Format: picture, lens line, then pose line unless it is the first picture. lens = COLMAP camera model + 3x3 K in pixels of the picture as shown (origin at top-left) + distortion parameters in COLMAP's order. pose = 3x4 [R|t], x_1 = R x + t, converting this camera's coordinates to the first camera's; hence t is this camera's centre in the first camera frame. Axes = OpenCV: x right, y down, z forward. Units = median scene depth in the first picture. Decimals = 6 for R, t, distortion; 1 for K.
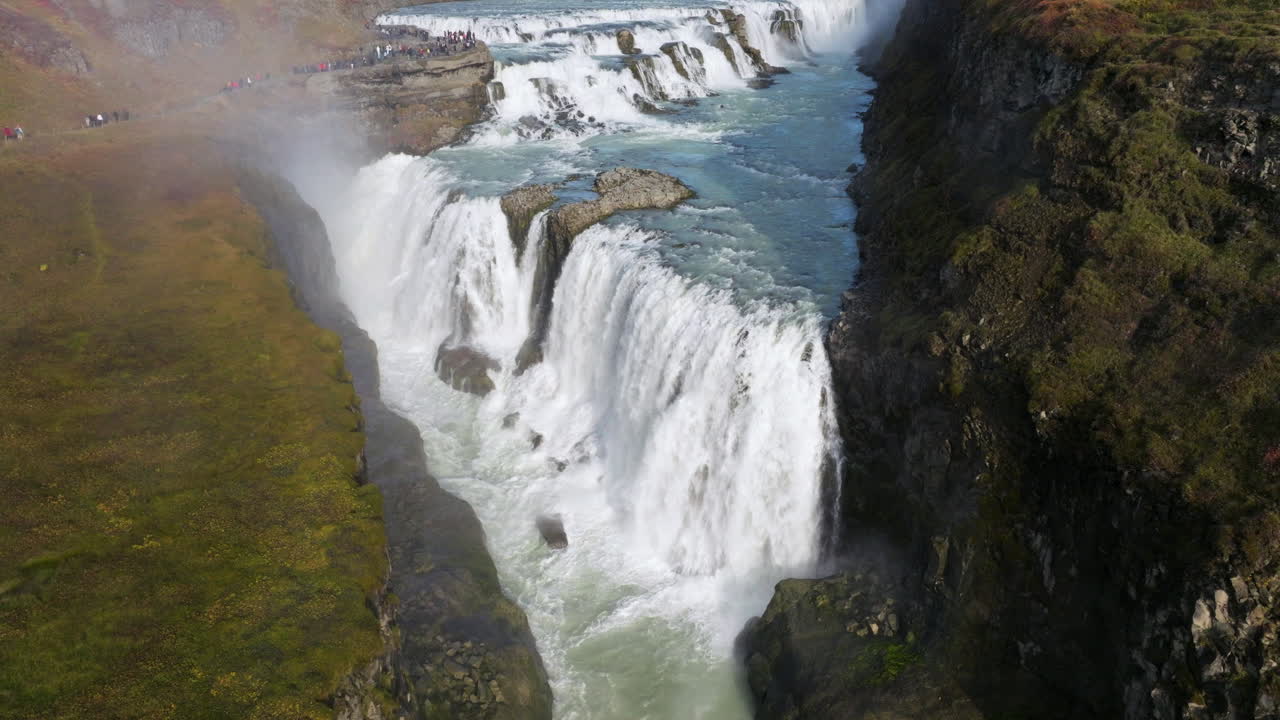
lens RADIAL K [[891.4, 0, 636.6], [0, 891.4, 362.8], [0, 0, 1]] dist [0.010413, -0.002375]
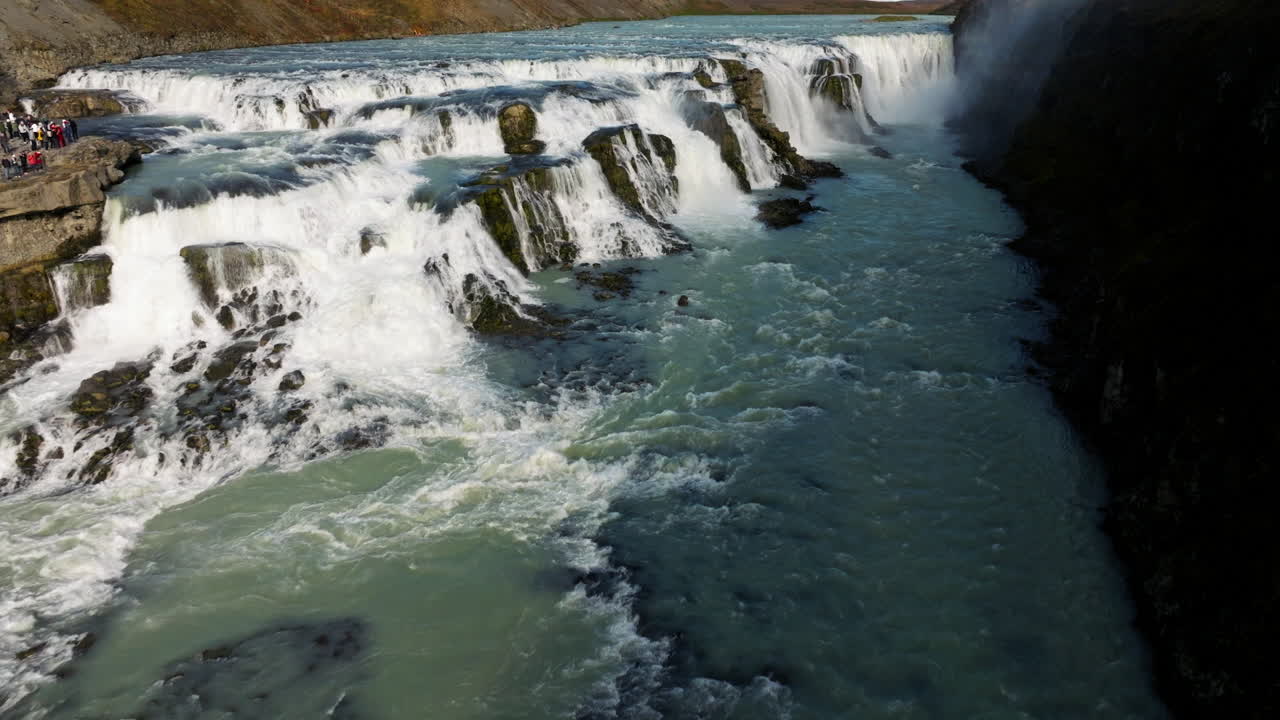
lens RADIAL K [[891.4, 0, 642.9], [0, 891.4, 356.9], [0, 0, 1]] dist [0.010413, -0.002375]
pose [[0.999033, 0.019237, -0.039539, 0.078014], [-0.020758, 0.999046, -0.038417, -0.202861], [0.038763, 0.039201, 0.998479, 0.481421]]
